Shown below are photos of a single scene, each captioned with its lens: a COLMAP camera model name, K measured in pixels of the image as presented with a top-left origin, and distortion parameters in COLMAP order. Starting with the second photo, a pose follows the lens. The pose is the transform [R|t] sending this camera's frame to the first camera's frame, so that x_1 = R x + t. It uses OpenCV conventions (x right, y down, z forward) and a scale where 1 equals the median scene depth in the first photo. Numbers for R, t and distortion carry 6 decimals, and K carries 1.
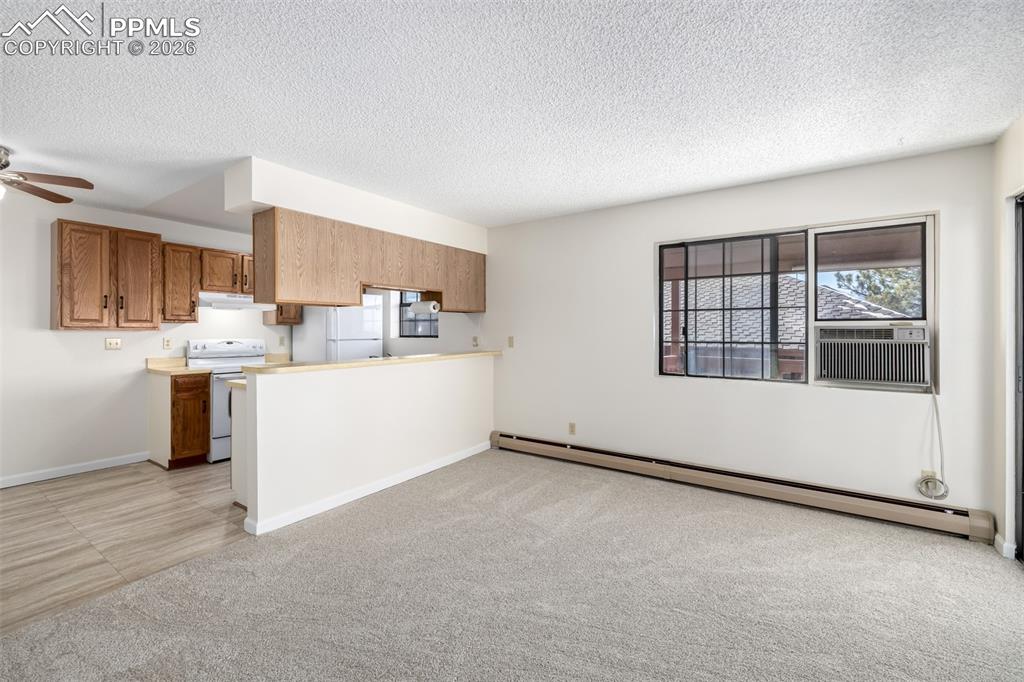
lens RADIAL K [[430.5, 0, 512.1], [0, 430.5, 332.0], [0, 0, 1]] dist [0.001294, 0.000570]
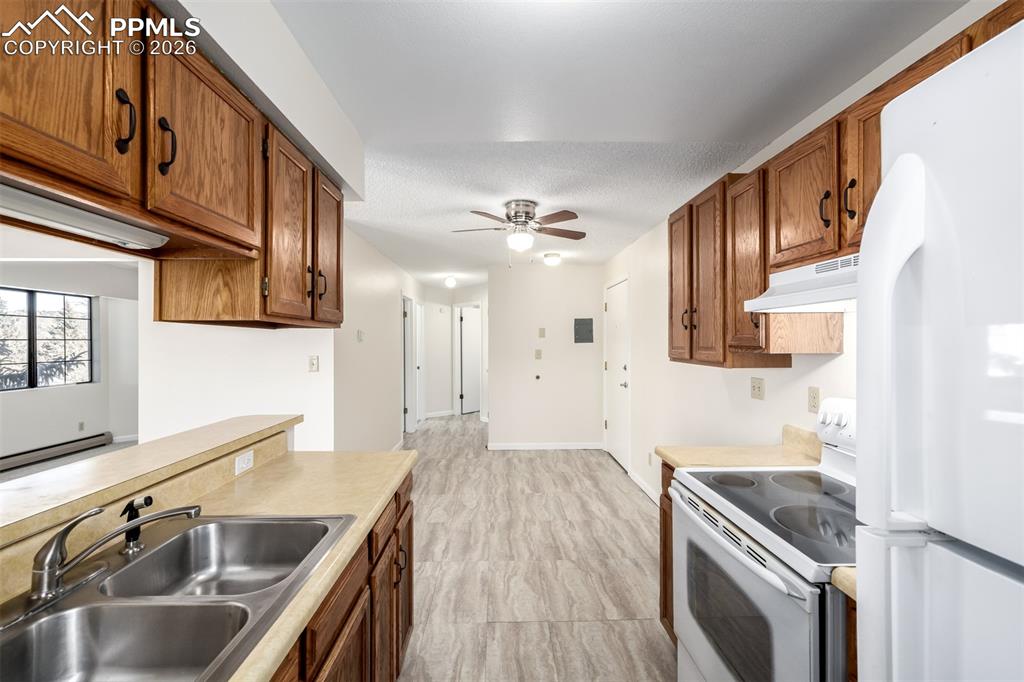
lens RADIAL K [[430.5, 0, 507.7], [0, 430.5, 345.9], [0, 0, 1]] dist [0.001294, 0.000570]
pose [[-0.807146, 0.006598, -0.590315, -0.364852], [0.000580, 0.999946, 0.010383, -0.039206], [0.590351, 0.008038, -0.807106, 1.414842]]
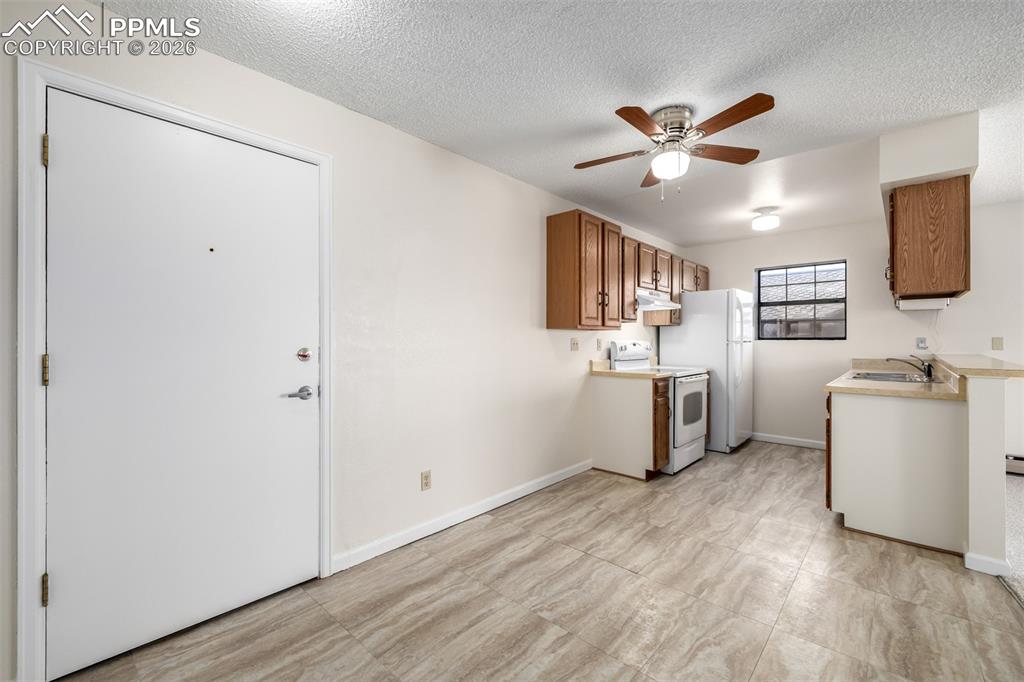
lens RADIAL K [[430.5, 0, 511.5], [0, 430.5, 340.0], [0, 0, 1]] dist [0.001294, 0.000570]
pose [[0.991104, -0.000106, -0.133092, -1.049707], [0.000196, 1.000000, 0.000668, 0.019372], [0.133092, -0.000688, 0.991103, 0.055106]]
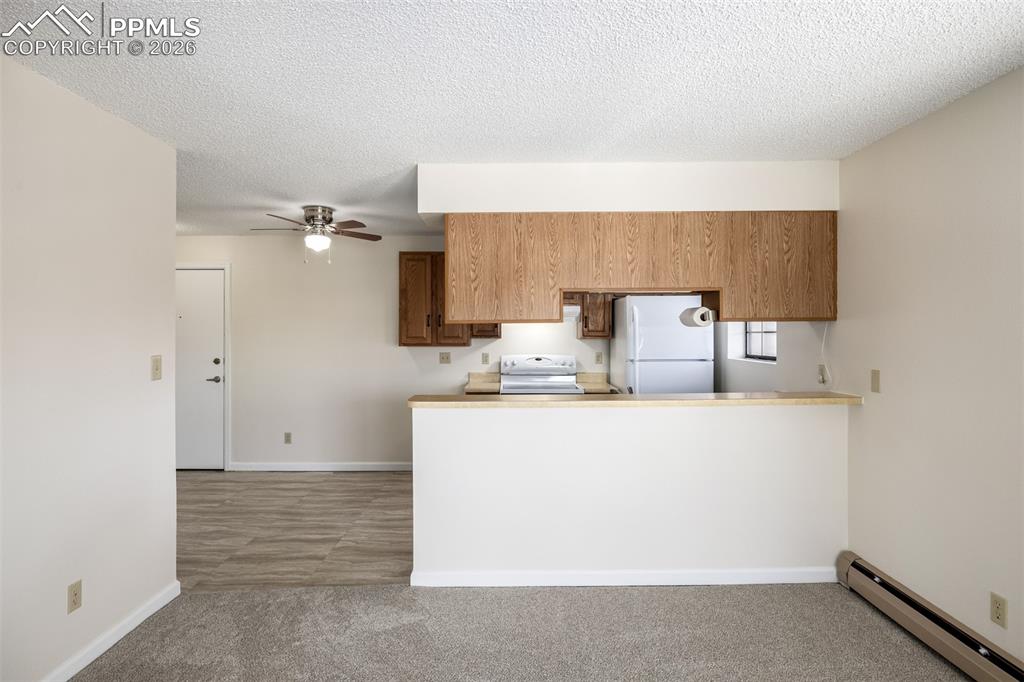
lens RADIAL K [[550.9, 0, 512.3], [0, 550.9, 331.4], [0, 0, 1]] dist [0.002094, -0.001540]
pose [[0.571282, -0.001909, -0.820752, 0.351827], [0.000682, 0.999998, -0.001851, -0.041575], [0.820754, 0.000498, 0.571282, 0.384657]]
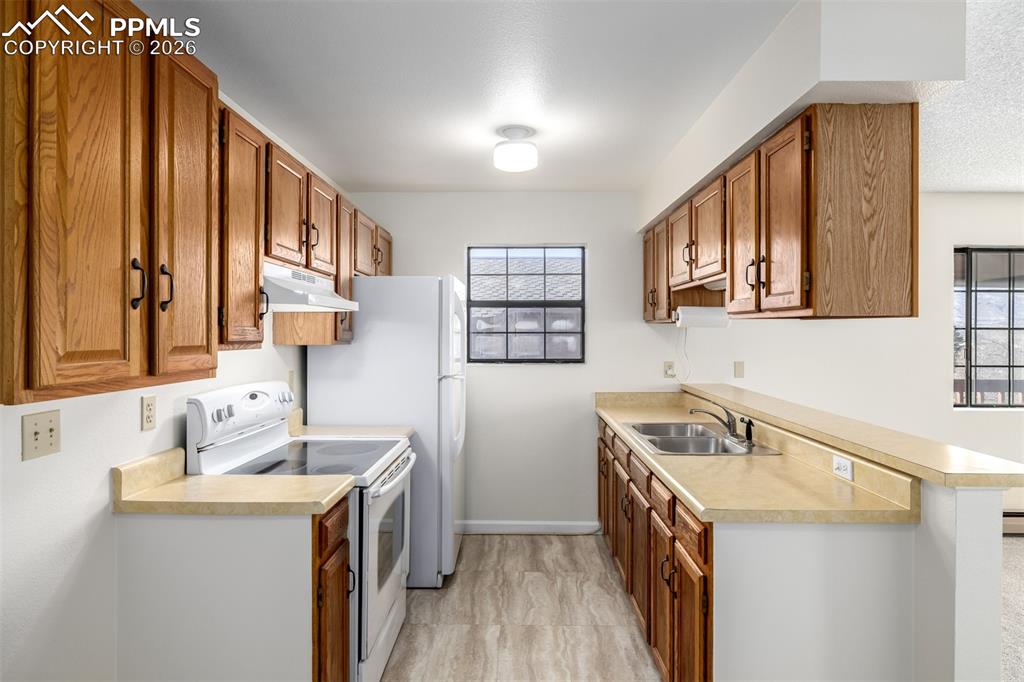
lens RADIAL K [[568.2, 0, 514.8], [0, 568.2, 336.0], [0, 0, 1]] dist [0.003617, -0.002164]
pose [[0.827658, -0.001277, 0.561231, -0.985491], [-0.002689, 0.999977, 0.006241, -0.041752], [-0.561226, -0.006675, 0.827636, 0.598363]]
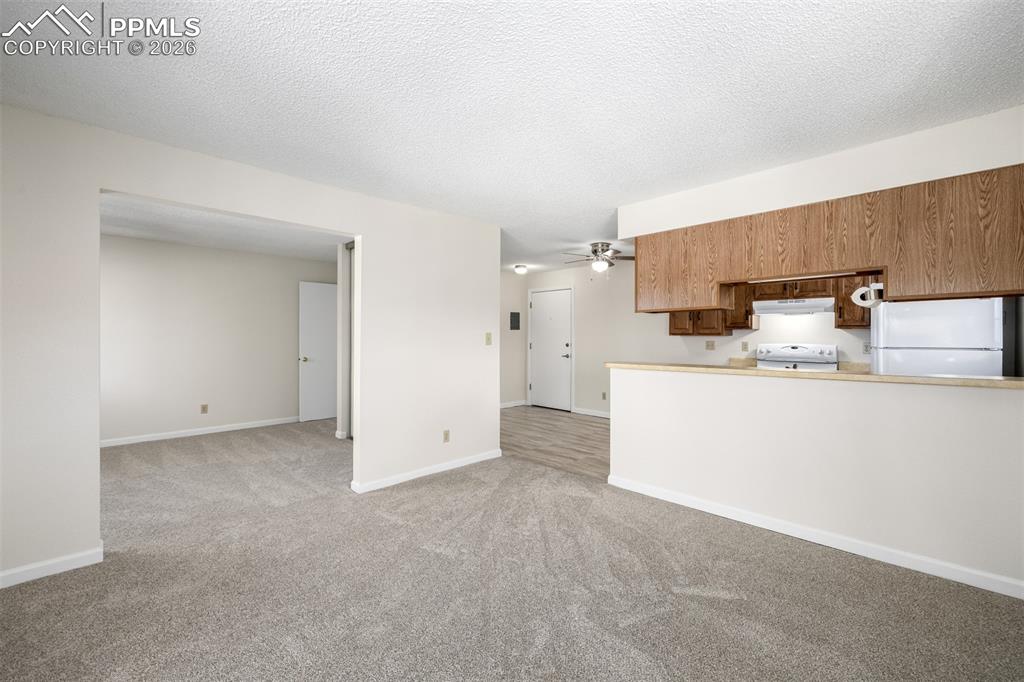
lens RADIAL K [[430.5, 0, 511.1], [0, 430.5, 336.0], [0, 0, 1]] dist [0.001294, 0.000570]
pose [[-0.189432, -0.003093, -0.981889, 0.612782], [-0.003144, 0.999992, -0.002543, 0.002940], [0.981889, 0.002606, -0.189440, 0.710857]]
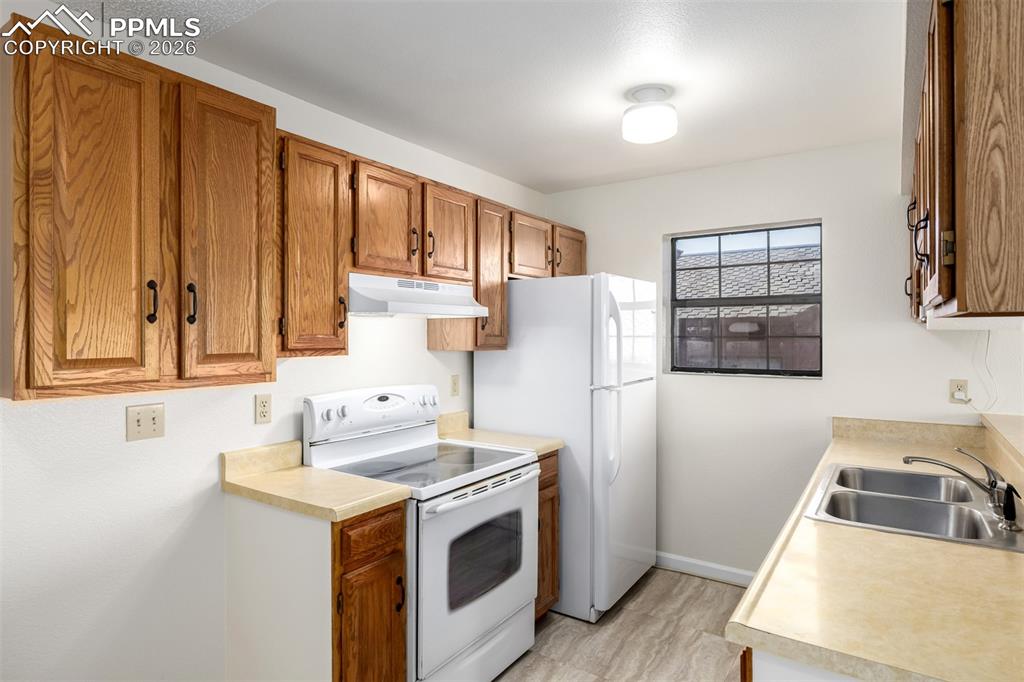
lens RADIAL K [[568.2, 0, 511.8], [0, 568.2, 335.2], [0, 0, 1]] dist [0.003617, -0.002164]
pose [[0.999937, -0.002025, 0.011045, -0.711506], [0.001986, 0.999992, 0.003511, -0.048074], [-0.011052, -0.003489, 0.999933, 0.603771]]
